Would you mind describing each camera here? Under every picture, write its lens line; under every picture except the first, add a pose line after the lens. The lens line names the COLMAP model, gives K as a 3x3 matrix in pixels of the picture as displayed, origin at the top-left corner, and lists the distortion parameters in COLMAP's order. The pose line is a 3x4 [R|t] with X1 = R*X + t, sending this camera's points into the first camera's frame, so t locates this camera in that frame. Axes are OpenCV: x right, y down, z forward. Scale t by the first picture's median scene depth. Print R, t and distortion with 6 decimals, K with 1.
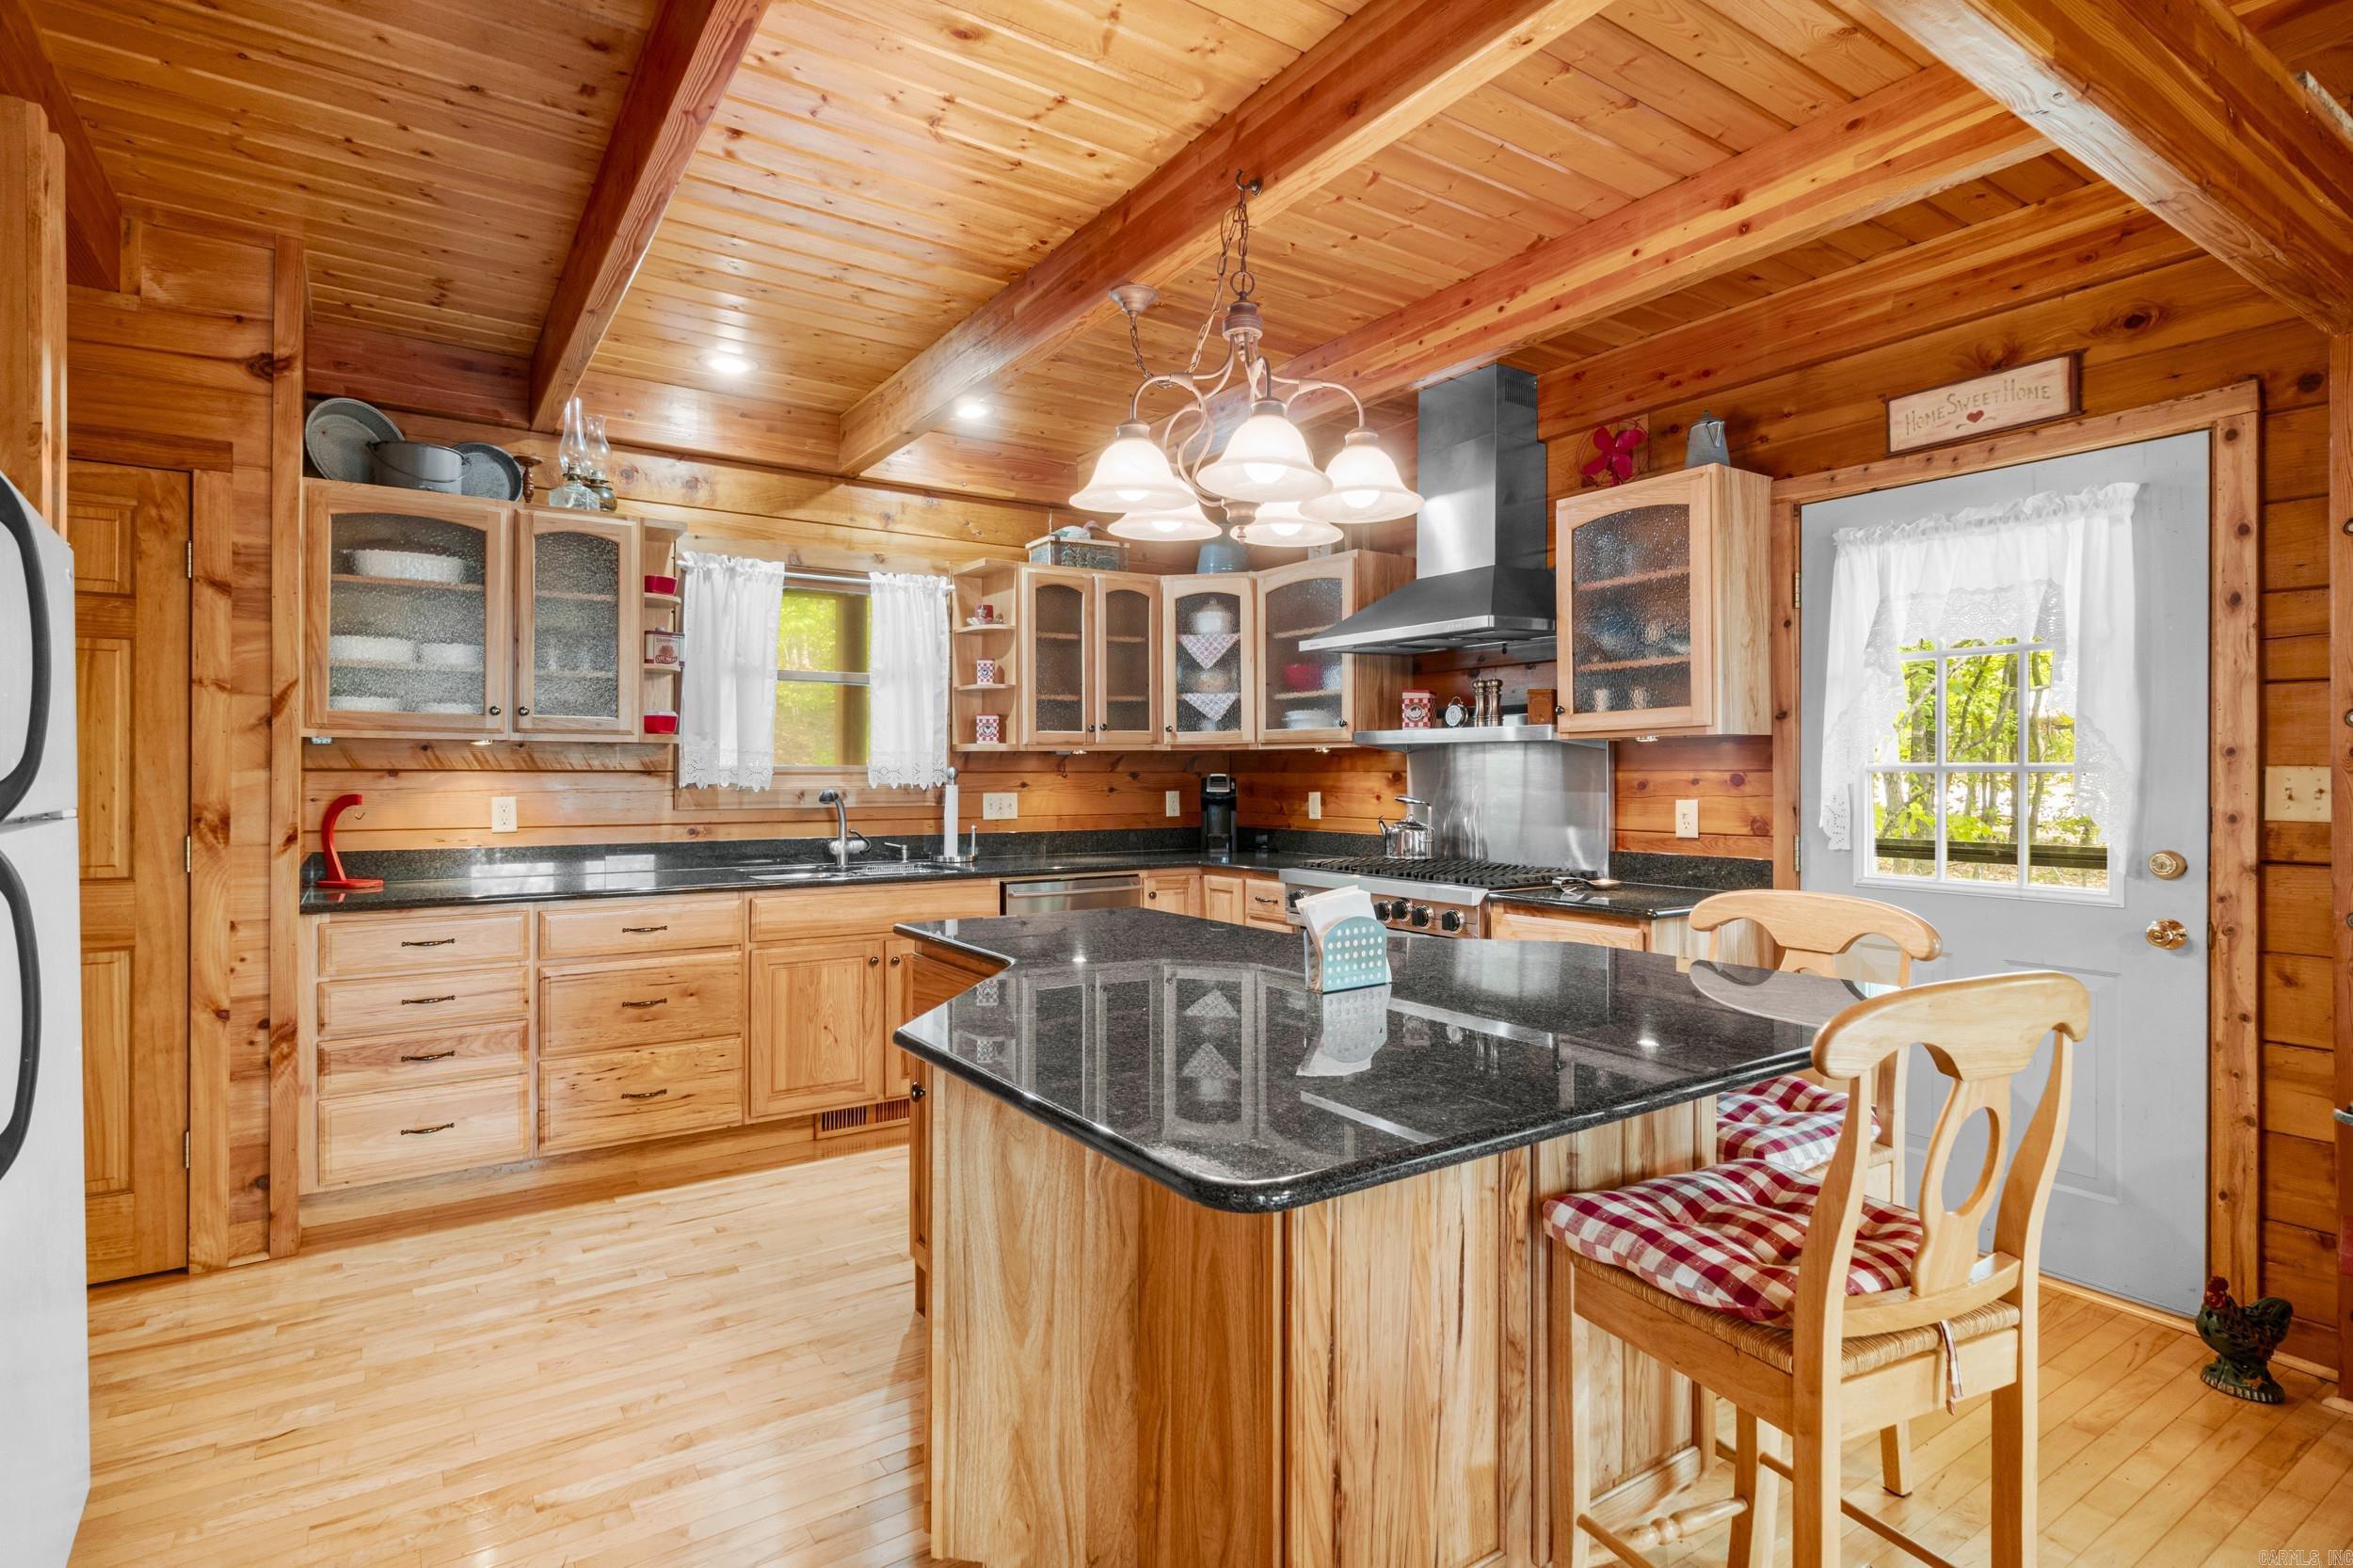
lens RADIAL K [[1172.6, 0, 1156.0], [0, 1172.6, 771.3], [0, 0, 1]] dist [-0.002003, -0.000118]
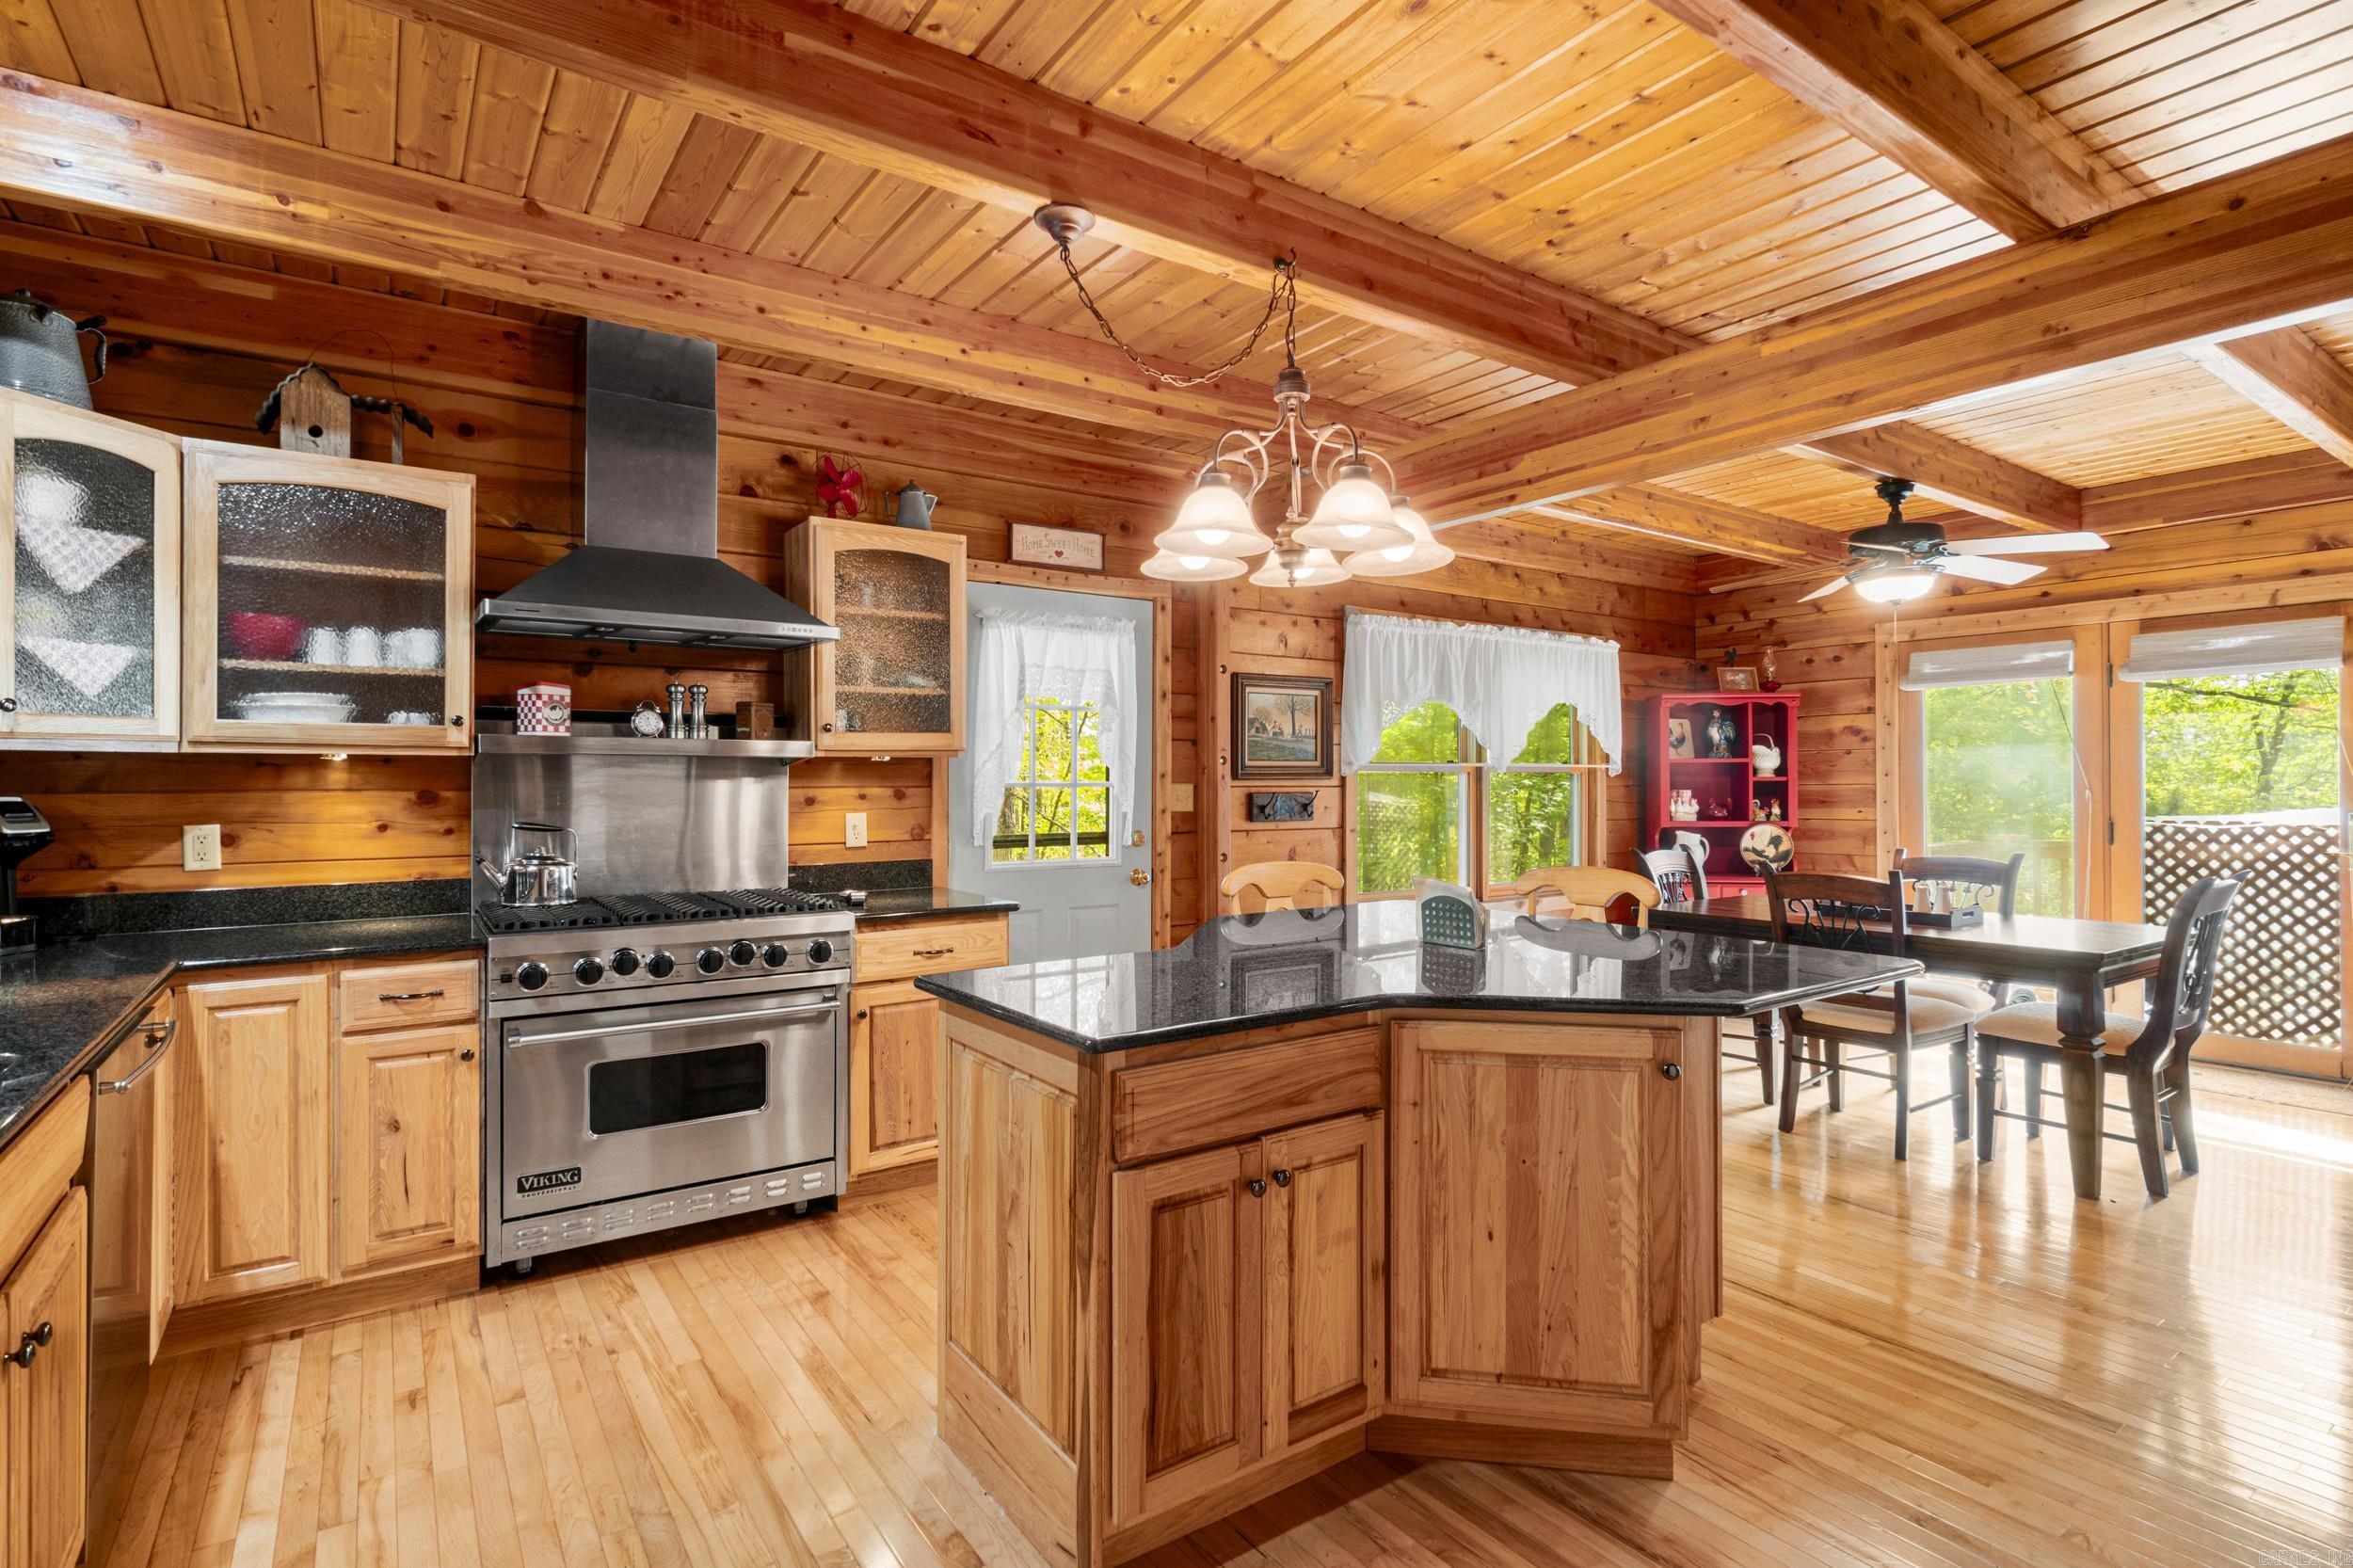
lens RADIAL K [[1134.6, 0, 1146.6], [0, 1134.6, 774.7], [0, 0, 1]] dist [-0.002179, 0.001250]
pose [[-0.012593, 0.003024, 0.999916, -0.578804], [0.000061, 0.999995, -0.003024, -0.008186], [-0.999921, 0.000023, -0.012593, 0.673417]]
